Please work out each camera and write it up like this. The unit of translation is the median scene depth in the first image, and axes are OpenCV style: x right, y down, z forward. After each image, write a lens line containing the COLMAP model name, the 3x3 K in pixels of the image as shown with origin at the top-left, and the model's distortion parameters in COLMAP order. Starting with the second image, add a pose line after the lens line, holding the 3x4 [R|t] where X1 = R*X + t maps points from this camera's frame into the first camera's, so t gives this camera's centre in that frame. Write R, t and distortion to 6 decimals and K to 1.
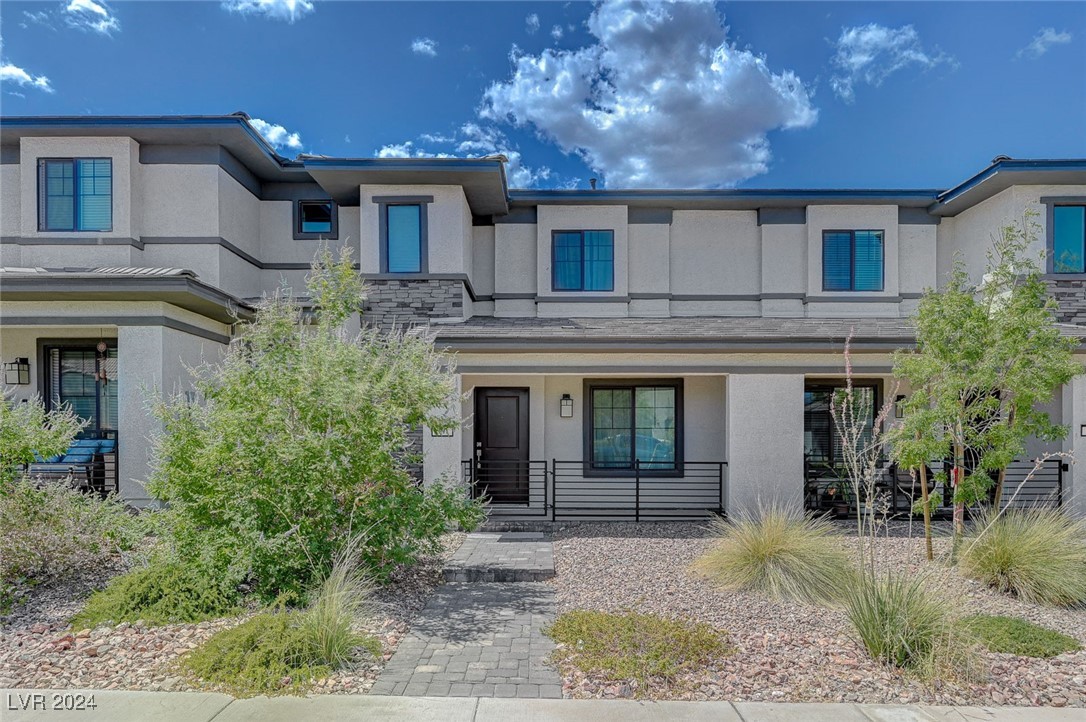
lens RADIAL K [[722.6, 0, 541.3], [0, 722.6, 422.2], [0, 0, 1]] dist [0.014076, 0.003244]
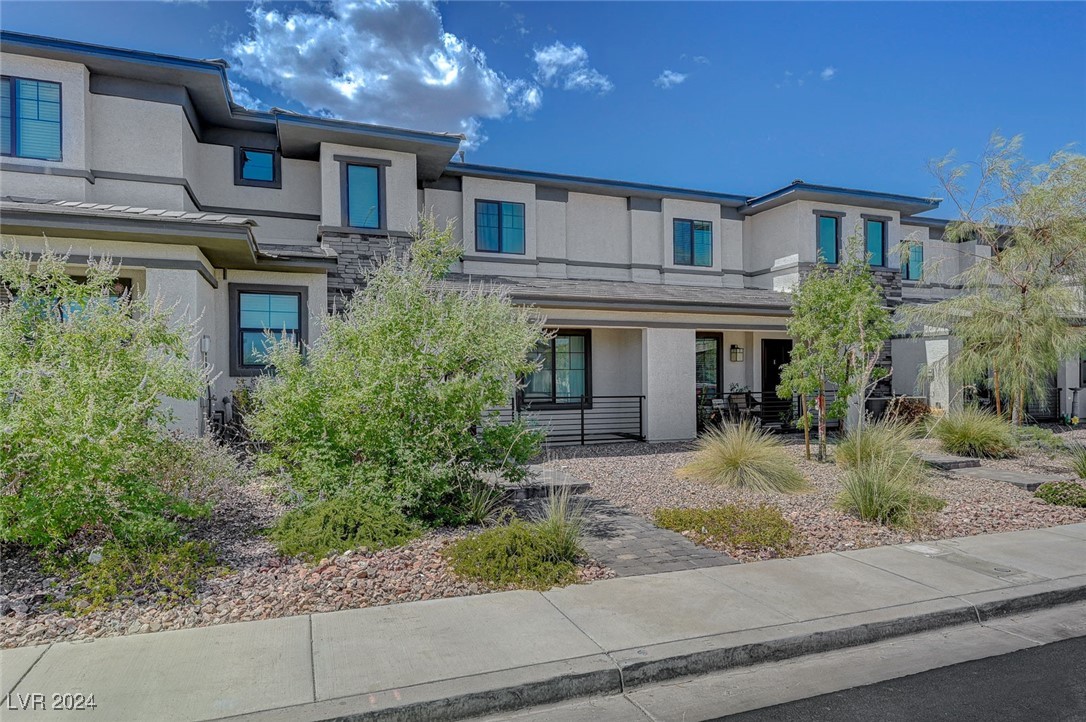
lens RADIAL K [[645.0, 0, 543.0], [0, 645.0, 361.0], [0, 0, 1]] dist [-0.002811, 0.018440]
pose [[0.932364, 0.000666, 0.361519, -0.288538], [0.001599, 0.999981, -0.005965, 0.000289], [-0.361516, 0.006139, 0.932346, -0.001428]]
